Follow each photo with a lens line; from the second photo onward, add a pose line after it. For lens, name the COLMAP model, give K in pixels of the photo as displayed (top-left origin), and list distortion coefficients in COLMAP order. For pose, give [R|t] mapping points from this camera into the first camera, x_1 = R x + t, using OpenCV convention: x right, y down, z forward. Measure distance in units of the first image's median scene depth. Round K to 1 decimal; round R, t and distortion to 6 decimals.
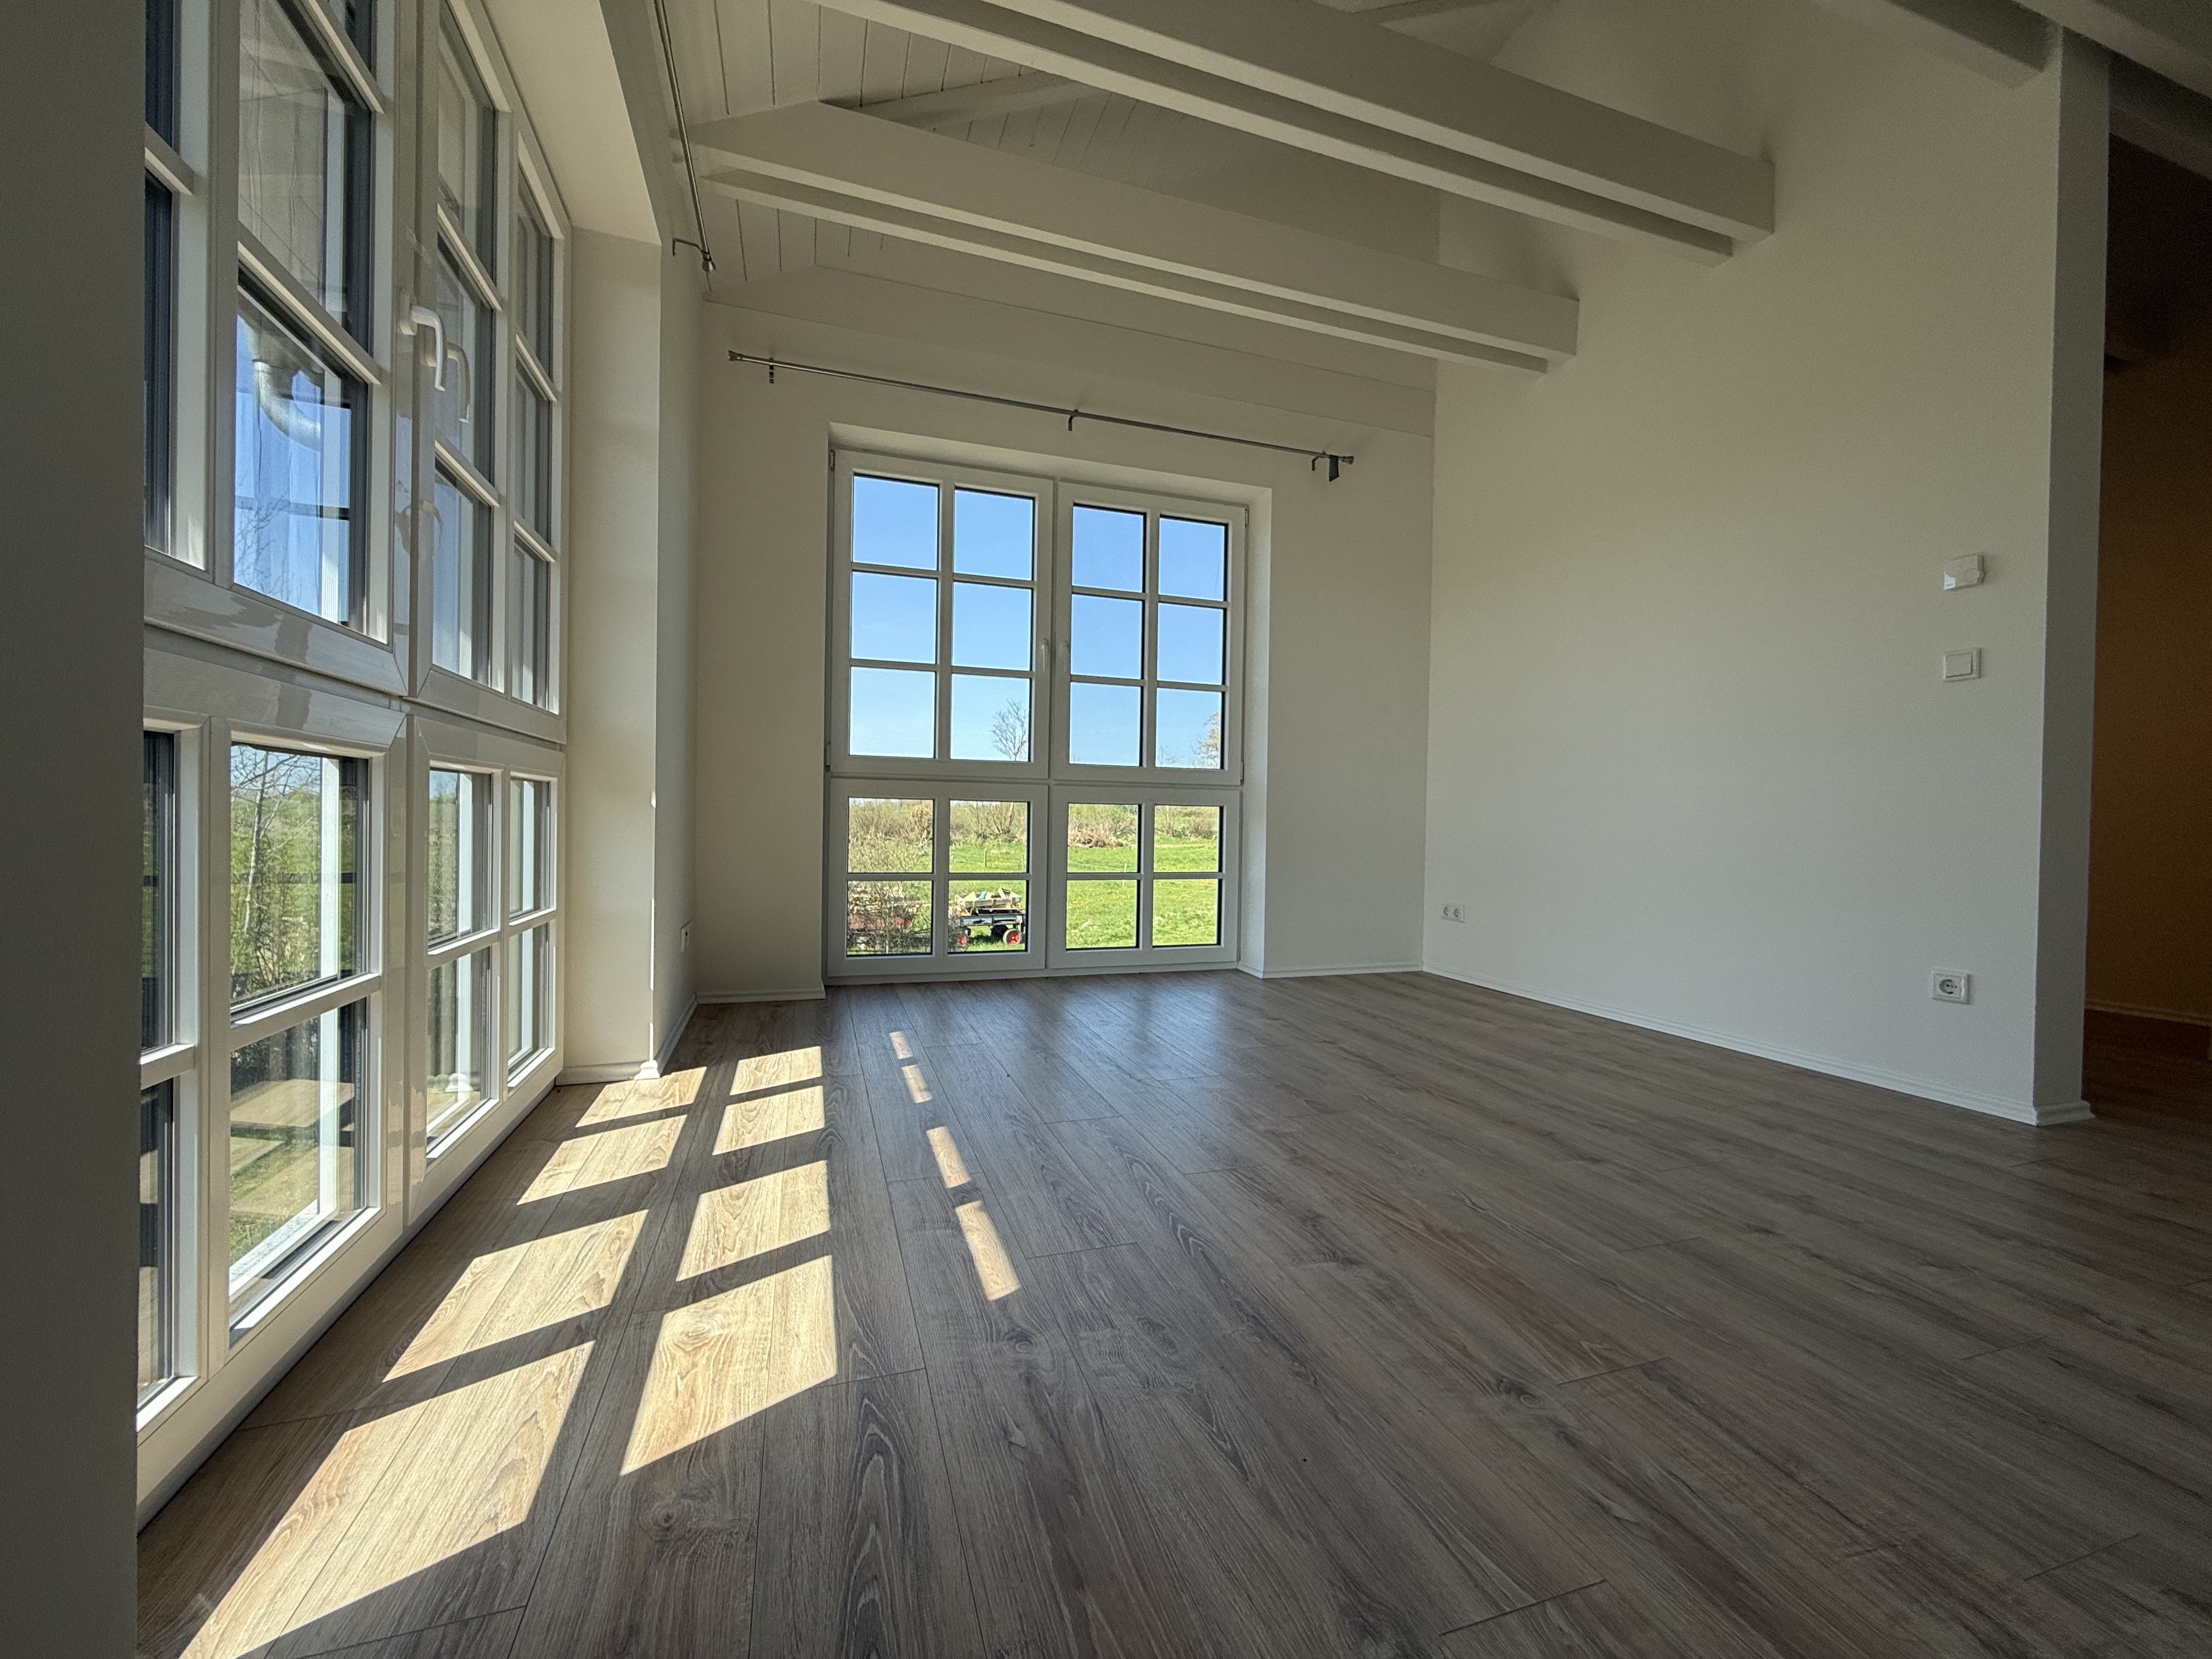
lens RADIAL K [[881.8, 0, 1099.3], [0, 881.8, 831.1], [0, 0, 1]] dist [0.001301, 0.000737]
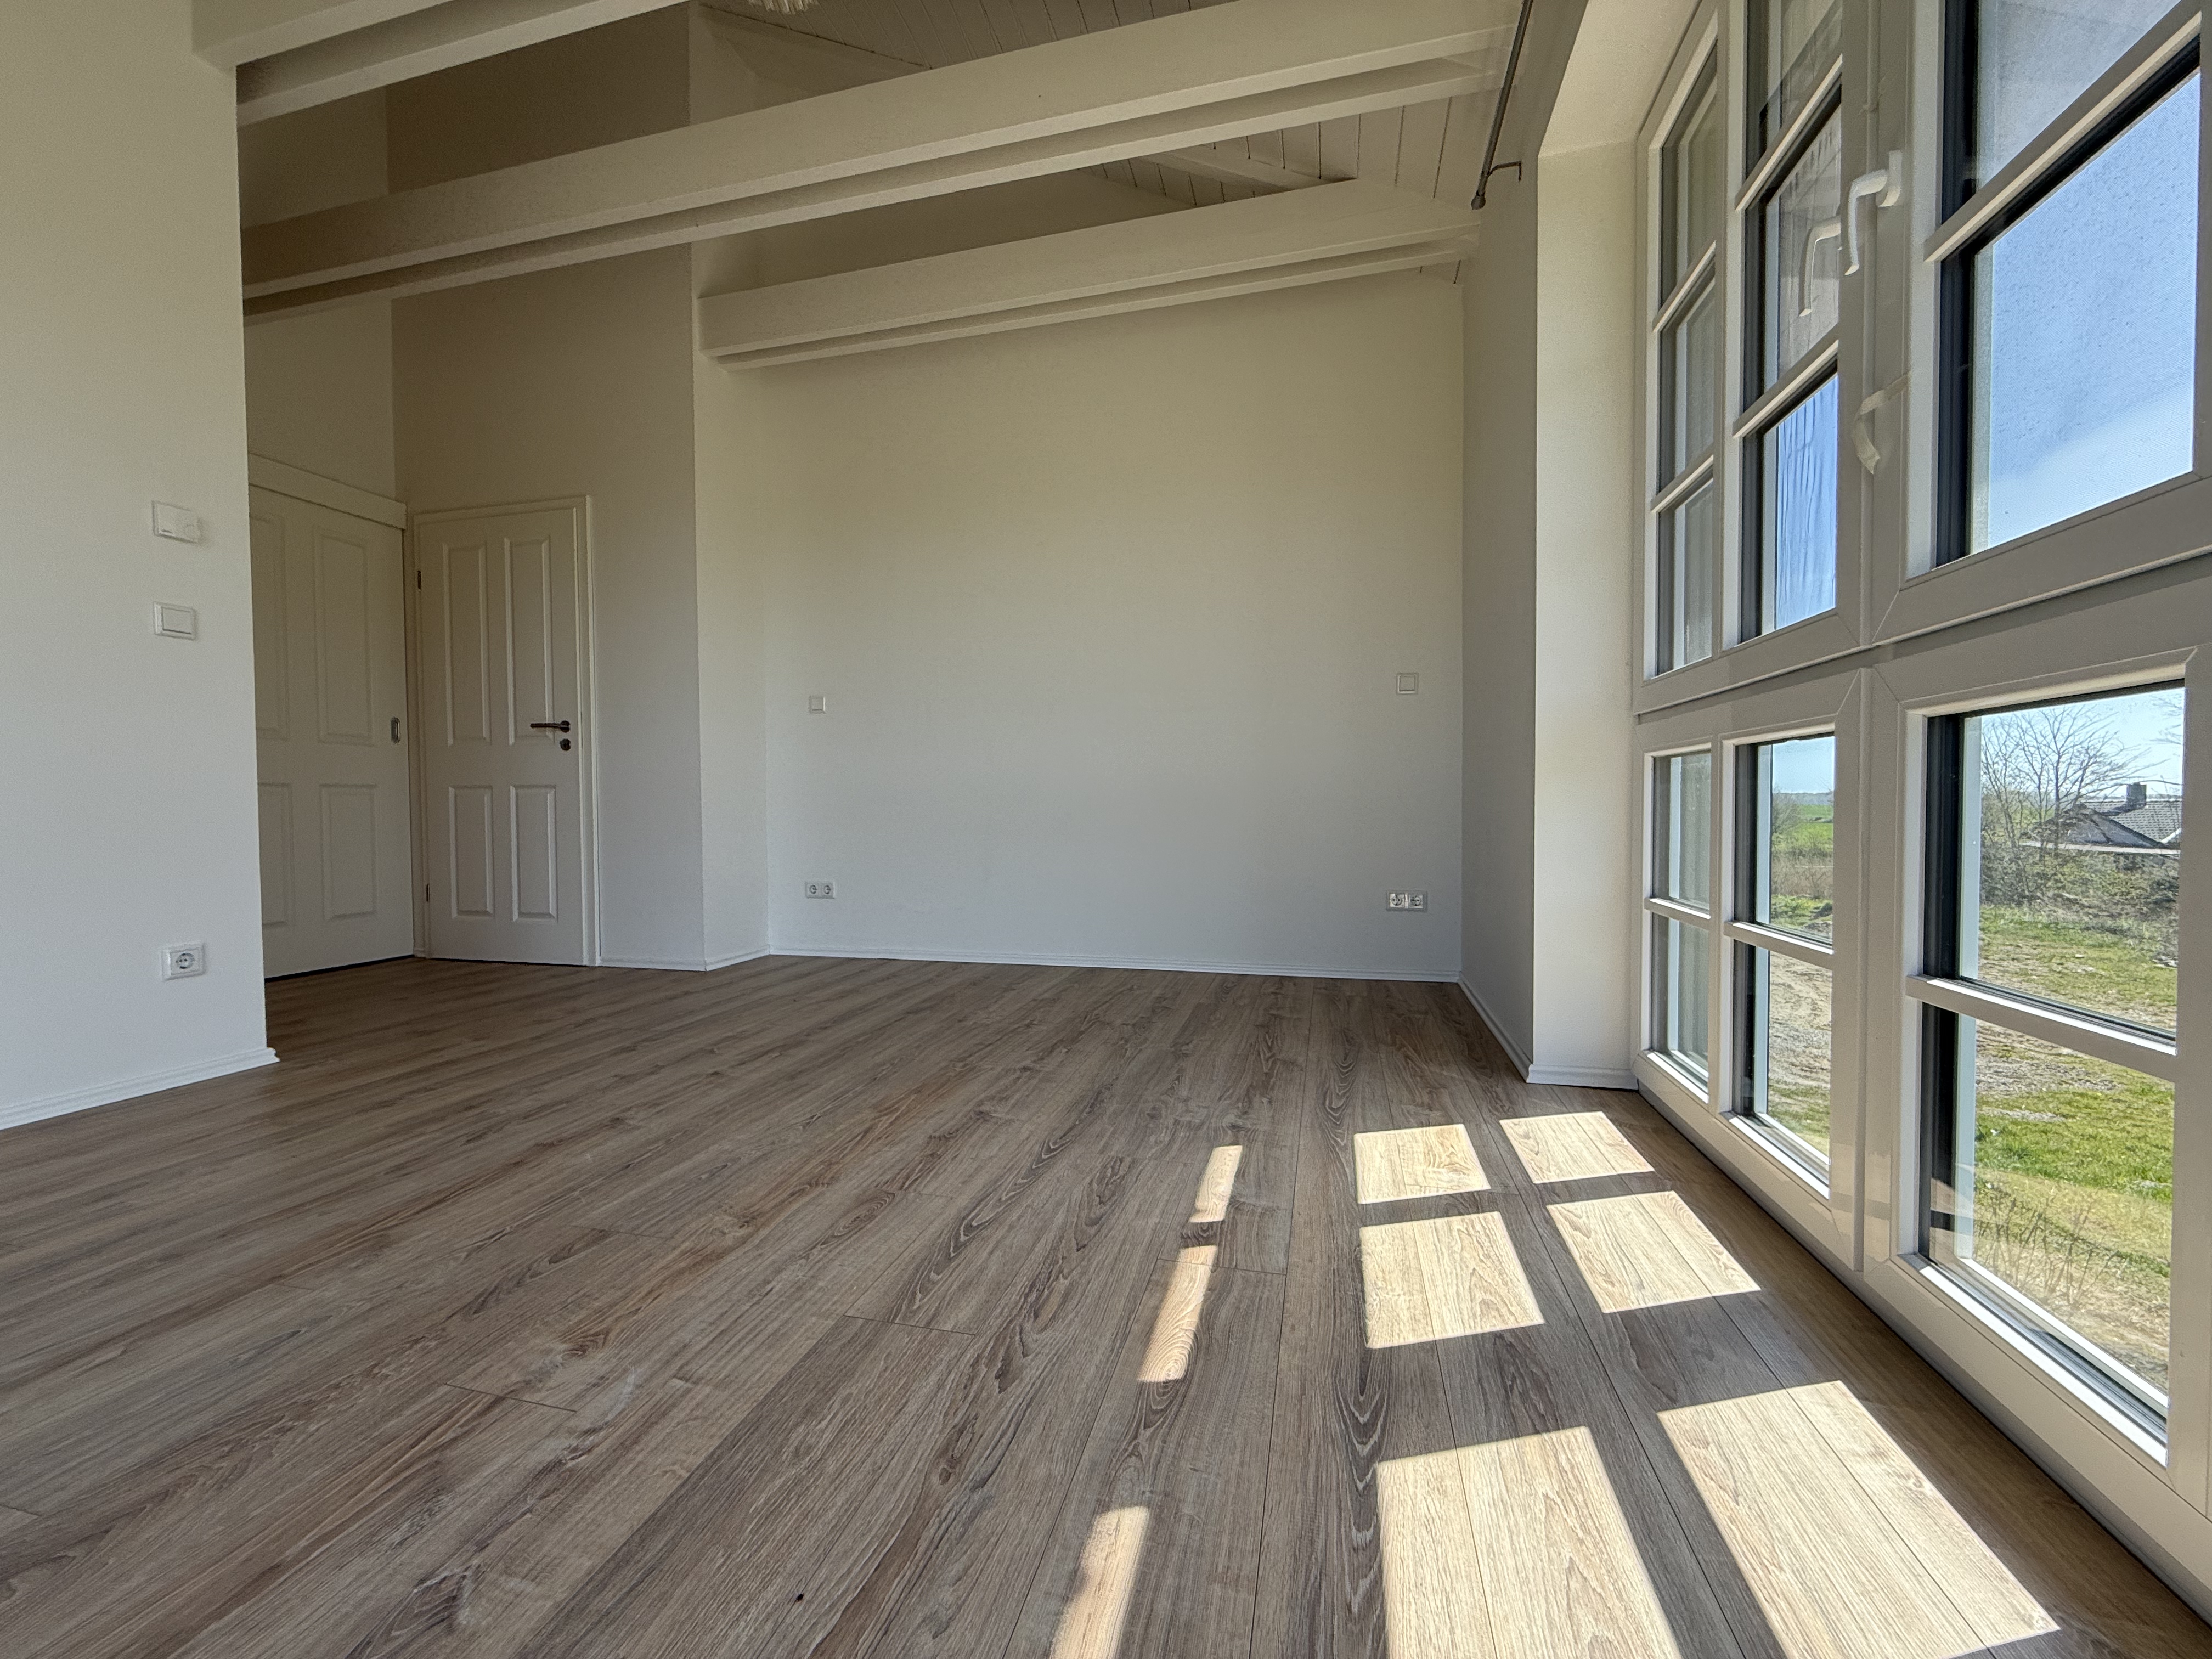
lens RADIAL K [[881.8, 0, 1099.2], [0, 881.8, 823.9], [0, 0, 1]] dist [0.001301, 0.000737]
pose [[-0.838502, -0.021952, 0.544456, -0.497542], [-0.001243, 0.999263, 0.038374, -0.011836], [-0.544897, 0.031500, -0.837911, 1.668747]]
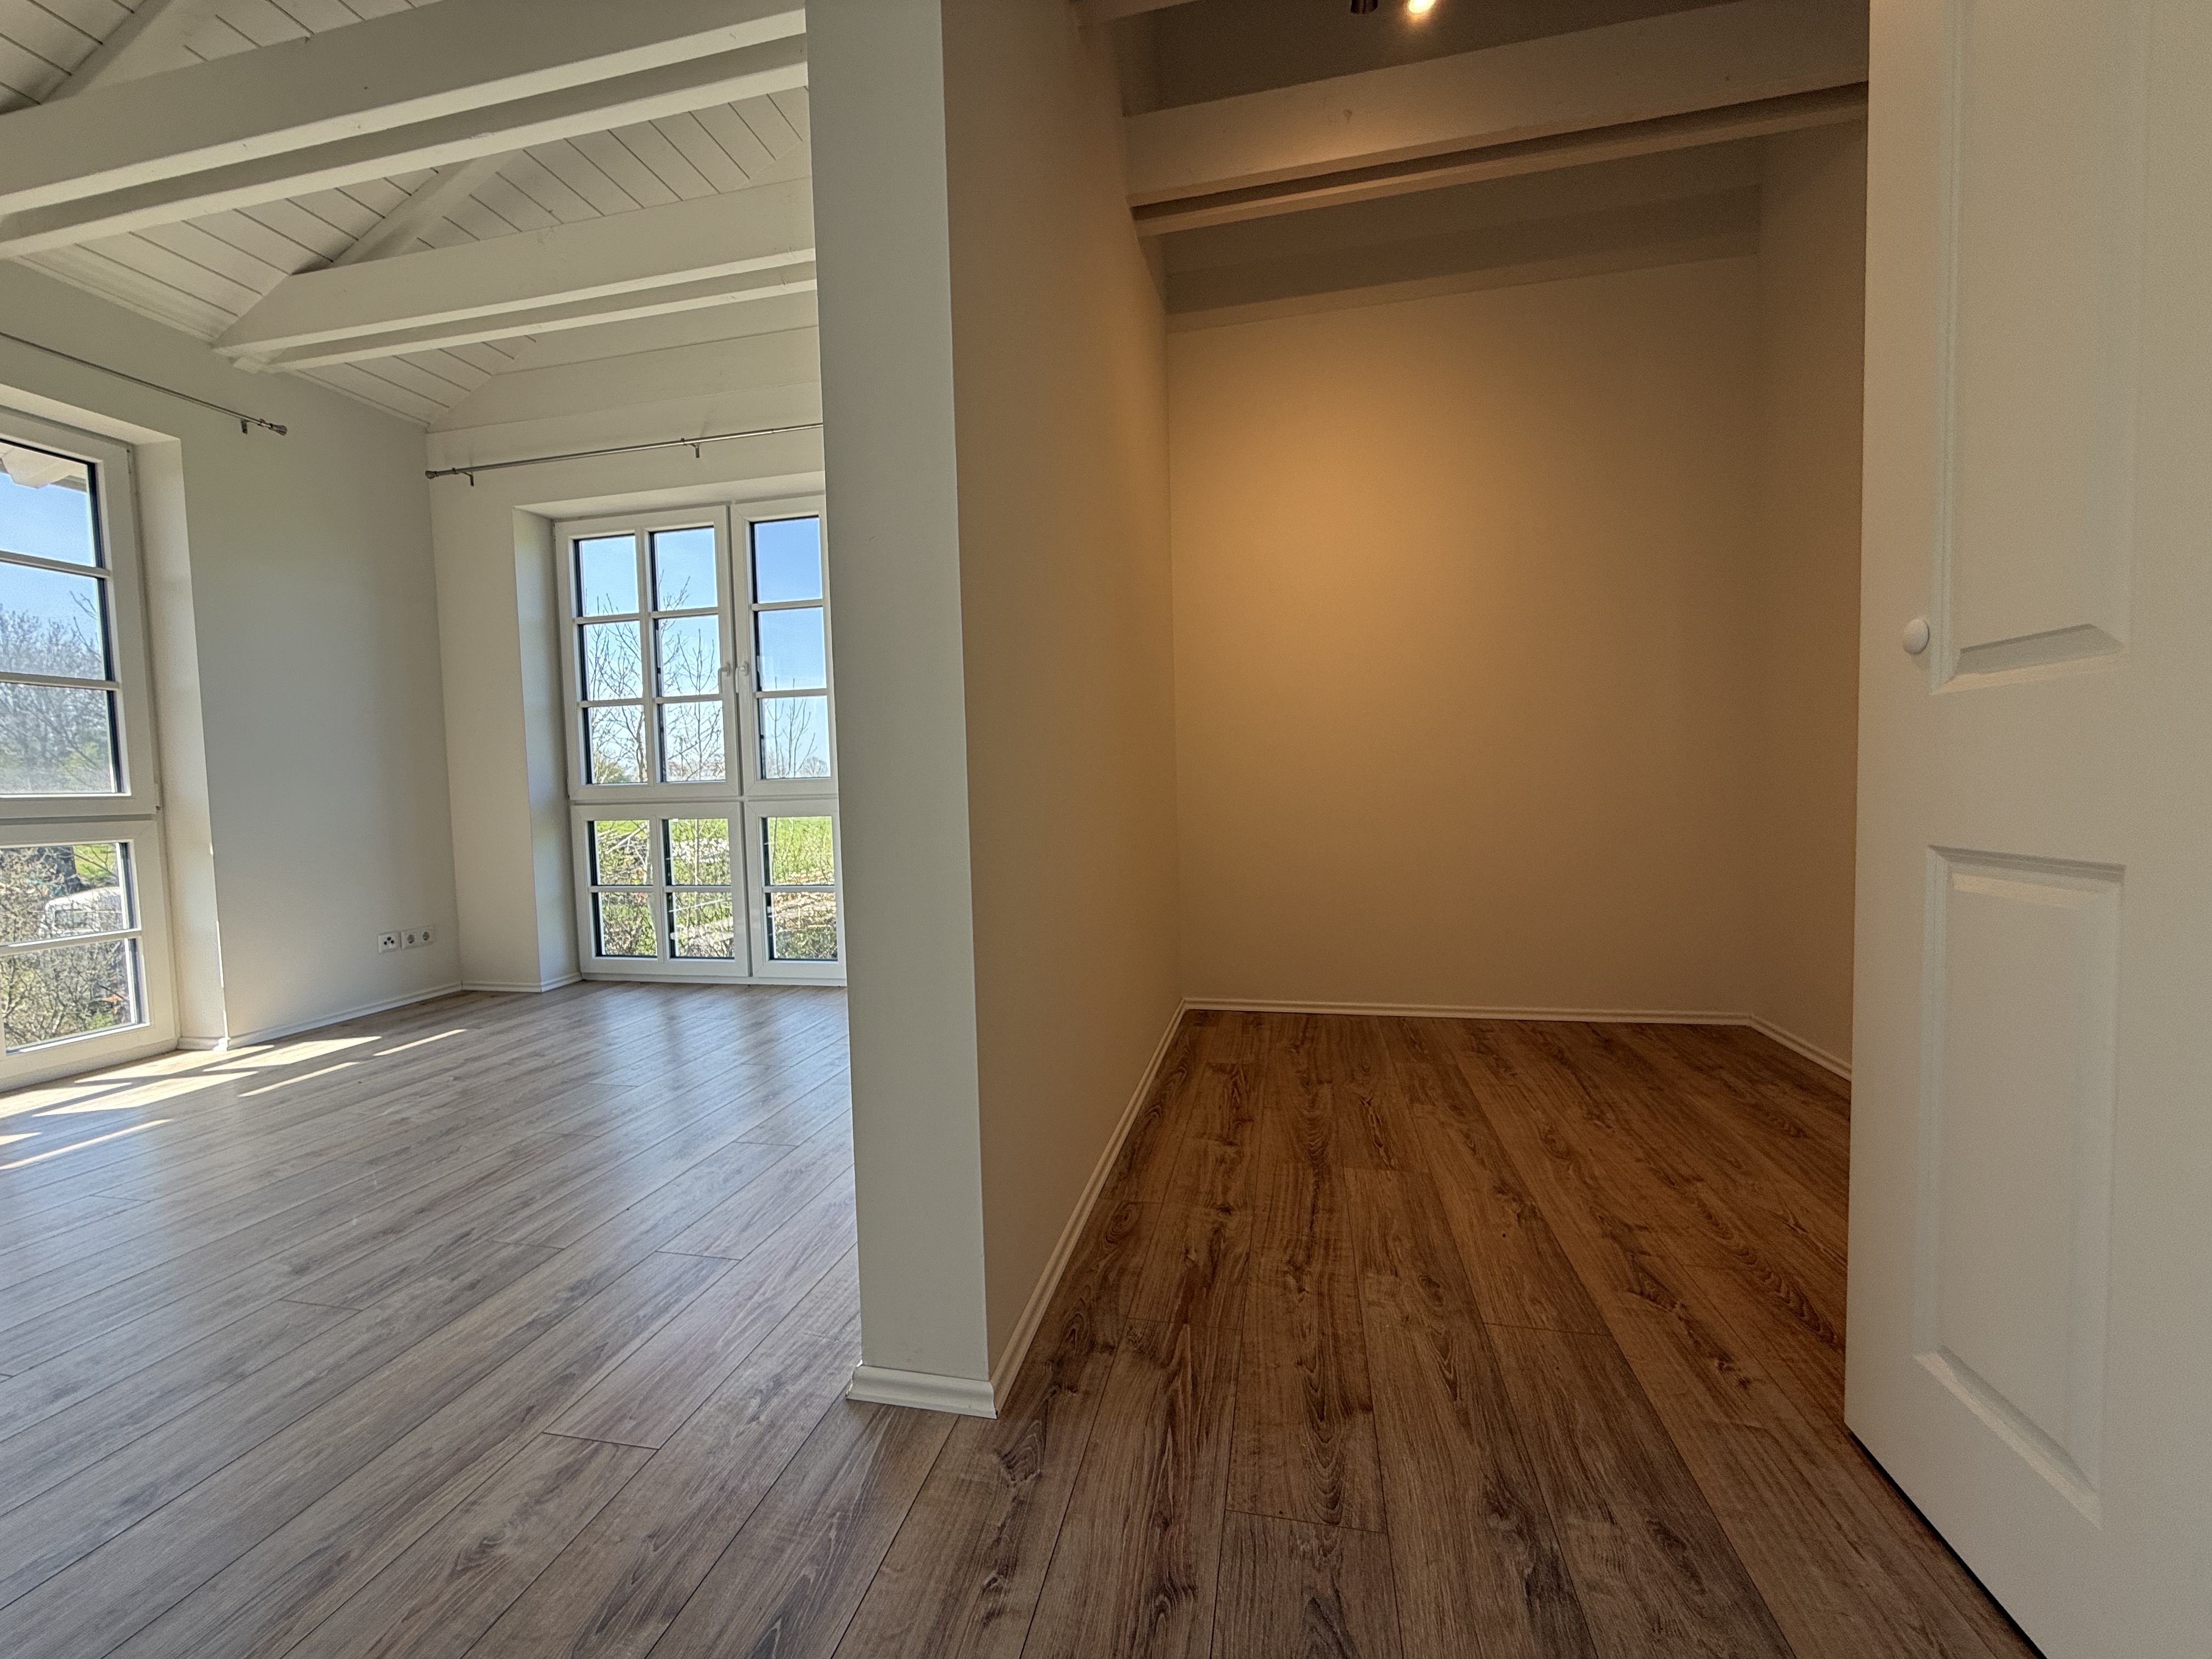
lens RADIAL K [[881.8, 0, 1101.6], [0, 881.8, 829.7], [0, 0, 1]] dist [0.001301, 0.000737]
pose [[0.857495, -0.010053, -0.514395, 1.887561], [0.033718, 0.998758, 0.036689, -0.093826], [0.513387, -0.048805, 0.856768, 0.719458]]
